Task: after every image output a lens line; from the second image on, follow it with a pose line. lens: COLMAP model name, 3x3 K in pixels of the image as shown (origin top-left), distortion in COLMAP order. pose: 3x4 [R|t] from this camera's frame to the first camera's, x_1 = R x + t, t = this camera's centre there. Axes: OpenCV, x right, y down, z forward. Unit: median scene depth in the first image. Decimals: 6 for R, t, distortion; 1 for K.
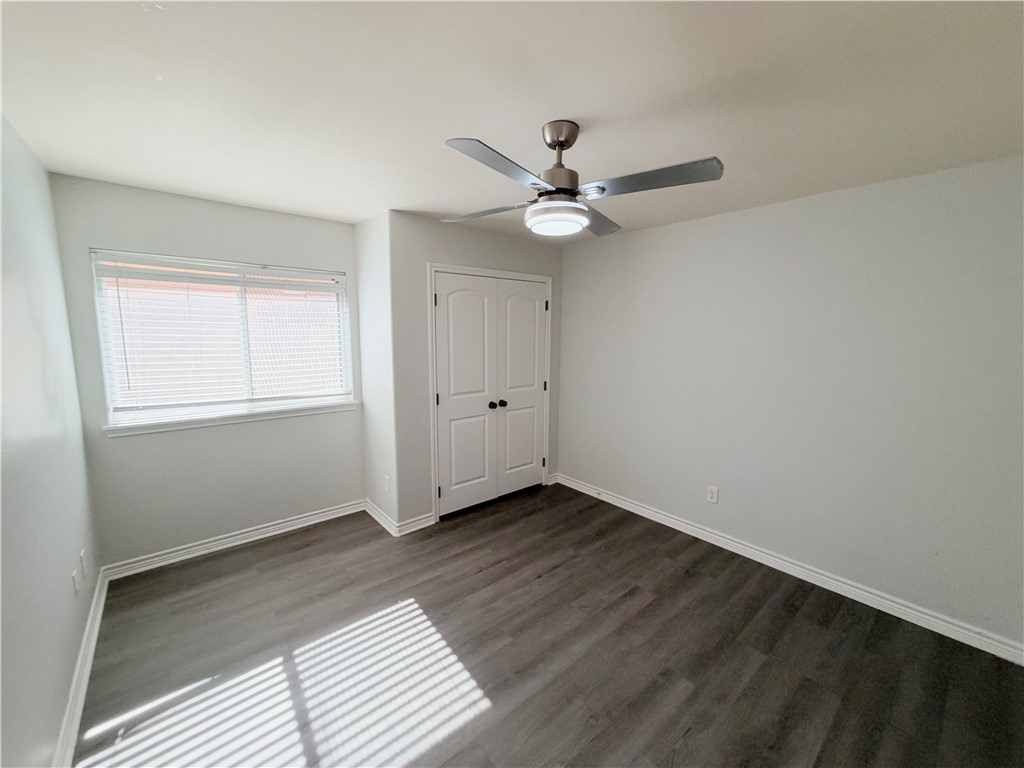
lens RADIAL K [[408.0, 0, 512.0], [0, 408.0, 384.0], [0, 0, 1]] dist [0.000908, -0.000194]
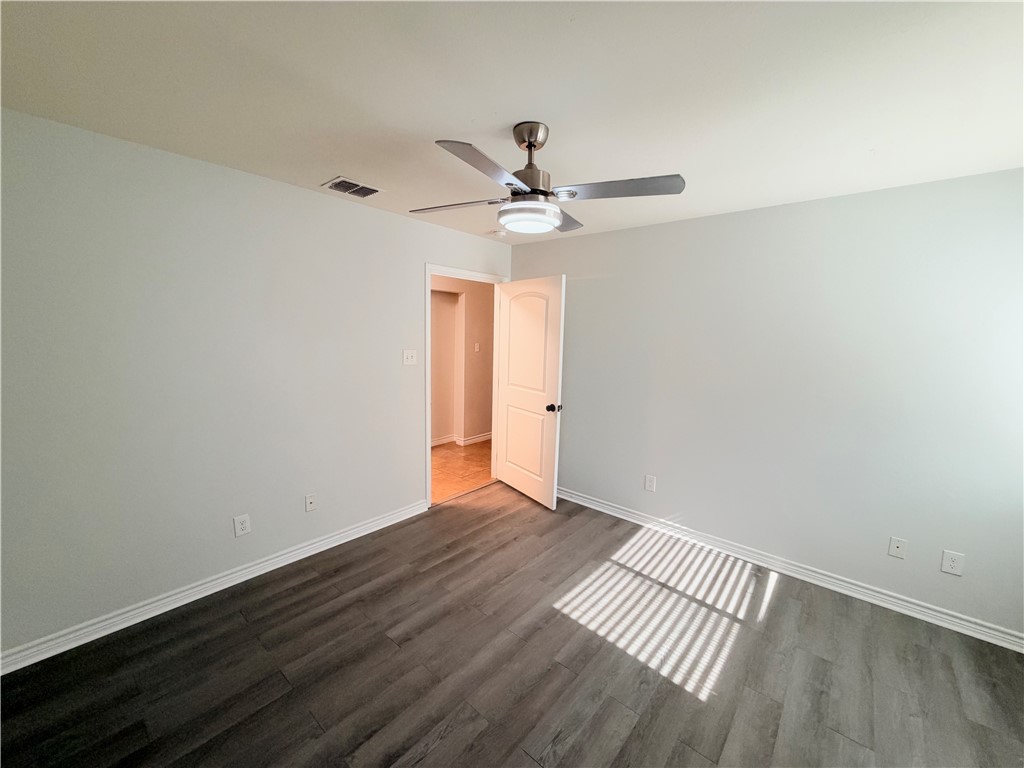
lens RADIAL K [[408.0, 0, 512.0], [0, 408.0, 384.0], [0, 0, 1]] dist [0.000908, -0.000194]
pose [[-0.986988, -0.018536, -0.159720, 0.255115], [-0.059395, 0.965108, 0.255027, -0.211713], [0.149420, 0.261195, -0.953651, 1.700417]]
